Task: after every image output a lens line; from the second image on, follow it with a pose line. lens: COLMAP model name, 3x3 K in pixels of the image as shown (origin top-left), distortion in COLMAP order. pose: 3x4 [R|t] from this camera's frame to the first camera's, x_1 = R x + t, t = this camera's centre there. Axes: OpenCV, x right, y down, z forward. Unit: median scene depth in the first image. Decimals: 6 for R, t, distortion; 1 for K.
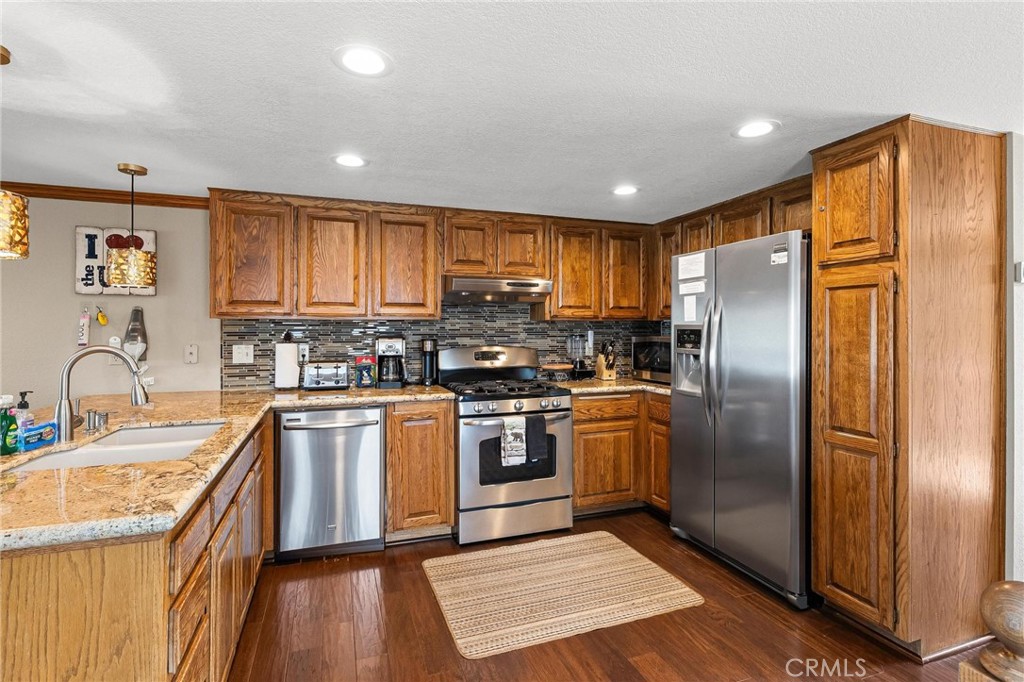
lens RADIAL K [[490.1, 0, 504.6], [0, 490.1, 326.1], [0, 0, 1]] dist [-0.000033, 0.000871]
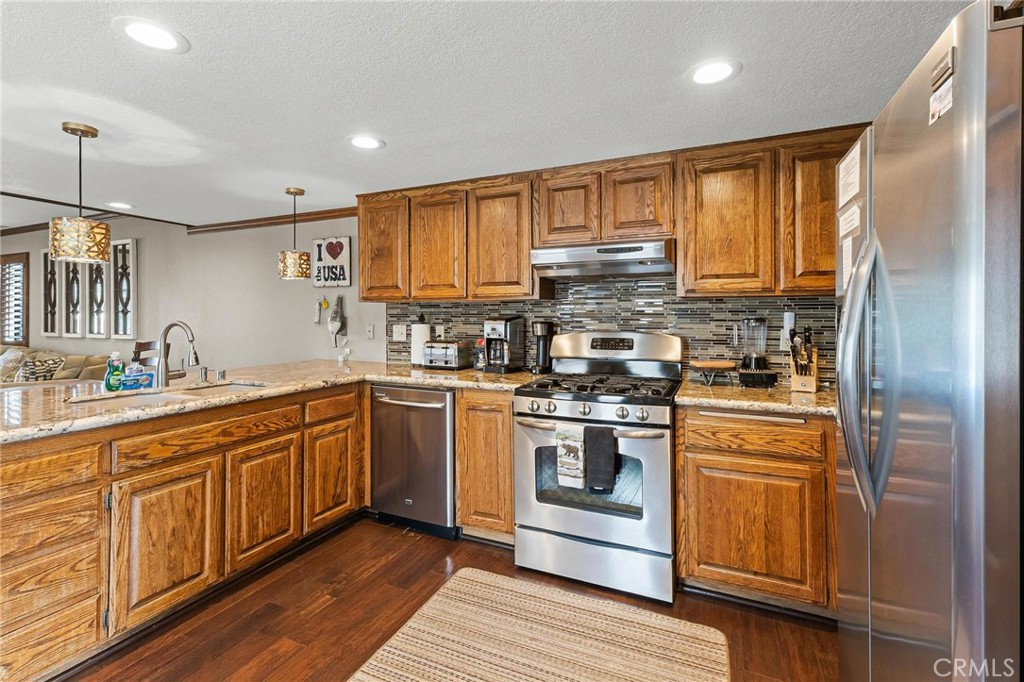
lens RADIAL K [[459.7, 0, 508.2], [0, 459.7, 315.5], [0, 0, 1]] dist [0.001570, 0.001053]
pose [[0.720358, -0.000236, -0.693603, 0.449512], [0.003768, 0.999987, 0.003573, 0.013916], [0.693592, -0.005187, 0.720349, 0.423898]]
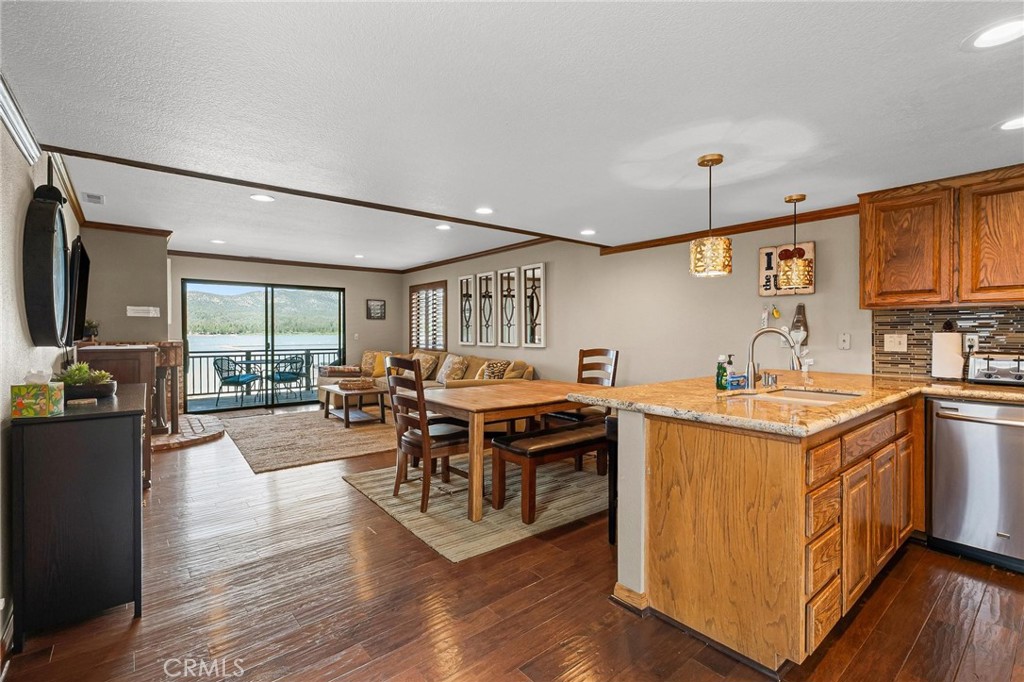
lens RADIAL K [[460.8, 0, 507.6], [0, 460.8, 335.1], [0, 0, 1]] dist [0.003470, 0.000423]
pose [[0.336653, 0.007400, -0.941600, 0.131548], [0.009715, 0.999889, 0.011331, 0.023327], [0.941579, -0.012963, 0.336544, -0.130240]]
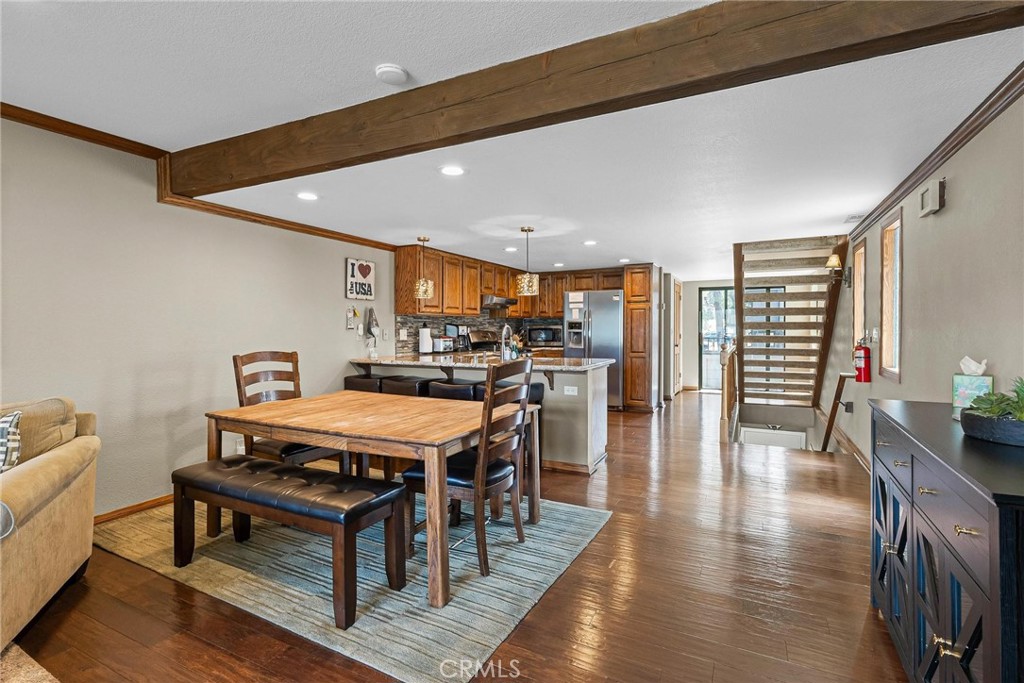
lens RADIAL K [[486.2, 0, 505.7], [0, 486.2, 340.0], [0, 0, 1]] dist [-0.000740, 0.000143]
pose [[0.725602, -0.018038, 0.687878, -1.596733], [-0.003715, 0.999539, 0.030129, 0.024203], [-0.688104, -0.024417, 0.725201, -0.566772]]
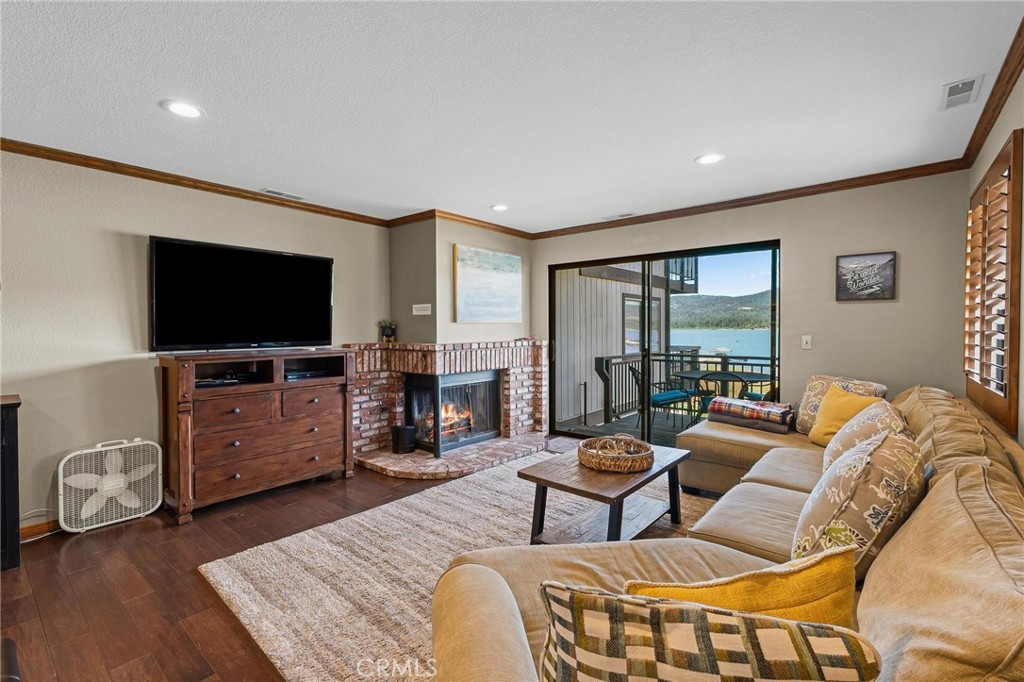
lens RADIAL K [[454.1, 0, 508.1], [0, 454.1, 335.9], [0, 0, 1]] dist [-0.000303, 0.000107]
pose [[-0.862162, 0.014754, -0.506418, -1.477542], [0.011028, 0.999886, 0.010356, 0.016474], [0.506513, 0.003344, -0.862226, 0.614502]]
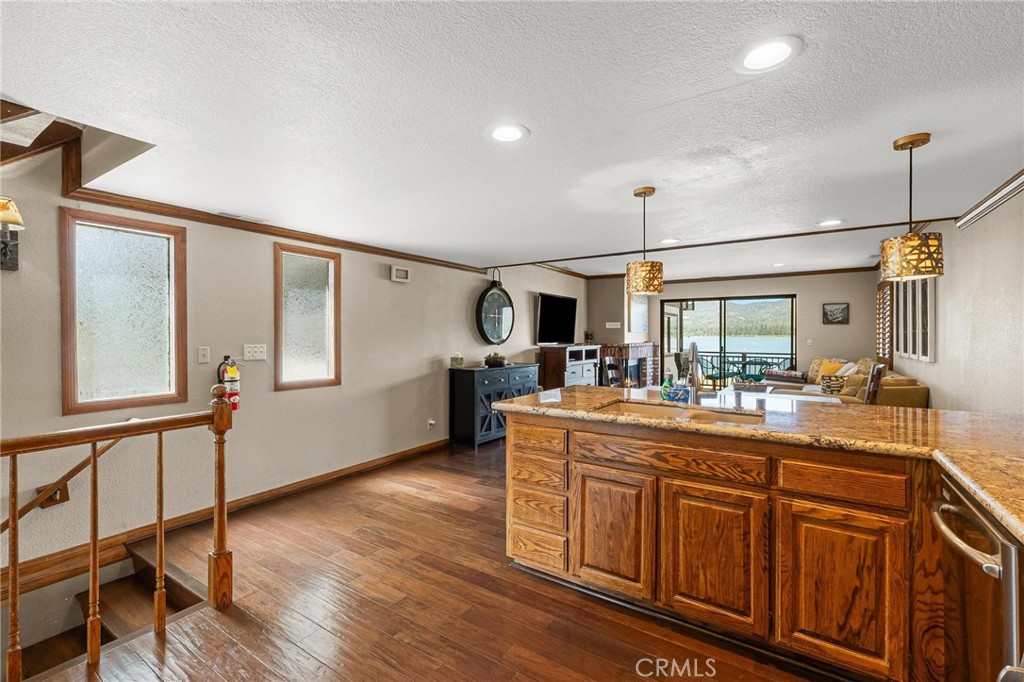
lens RADIAL K [[451.2, 0, 506.5], [0, 451.2, 336.4], [0, 0, 1]] dist [0.003151, 0.001048]
pose [[-0.800436, 0.003766, -0.599407, 0.239351], [0.006983, 0.999971, -0.003043, 0.014701], [0.599378, -0.006622, -0.800439, 1.025519]]
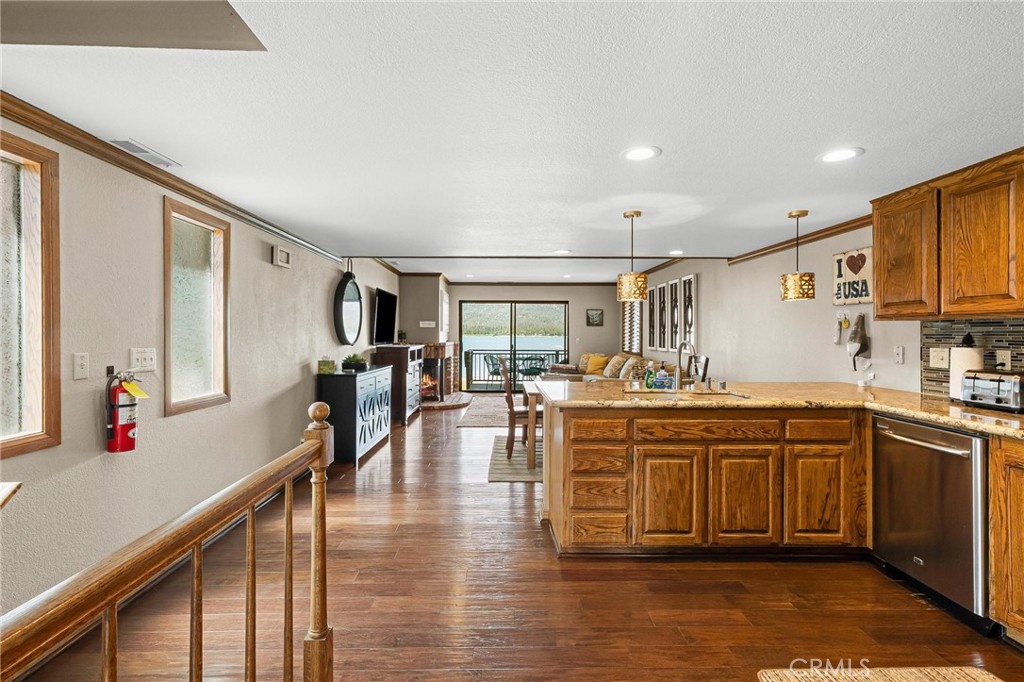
lens RADIAL K [[471.2, 0, 509.2], [0, 471.2, 336.6], [0, 0, 1]] dist [0.007221, 0.000963]
pose [[-0.310447, 0.005656, -0.950574, 0.627445], [0.006499, 0.999972, 0.003827, 0.008825], [0.950569, -0.004990, -0.310475, 0.547147]]
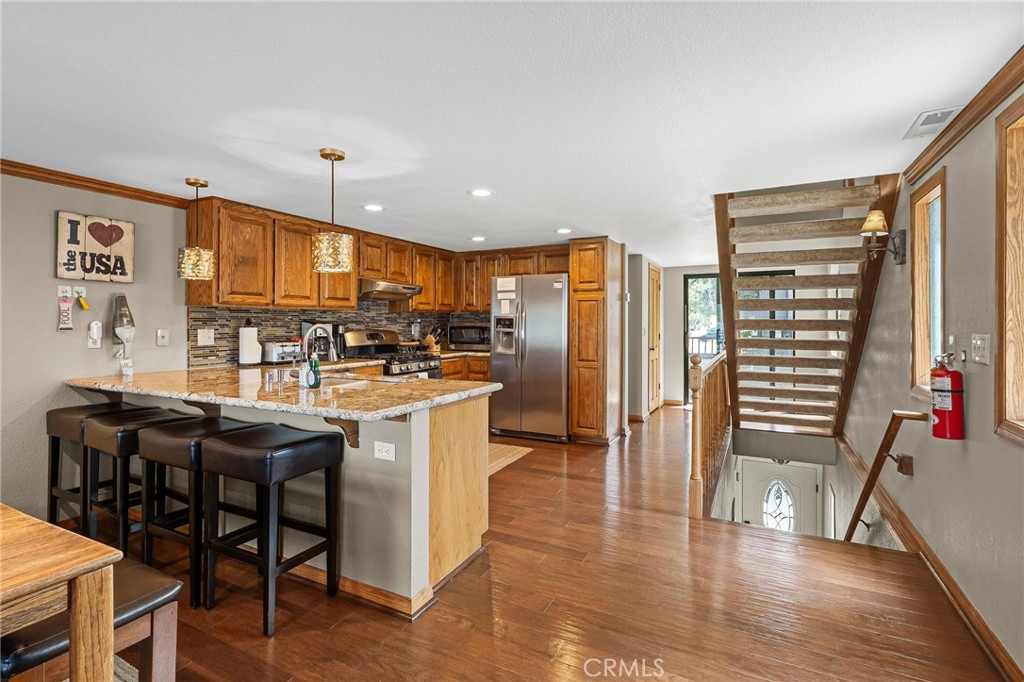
lens RADIAL K [[490.1, 0, 504.6], [0, 490.1, 326.1], [0, 0, 1]] dist [-0.000033, 0.000871]
pose [[0.733573, -0.003194, 0.679603, -0.870713], [-0.007420, 0.999892, 0.012709, 0.012224], [-0.679570, -0.014365, 0.733470, -0.347194]]
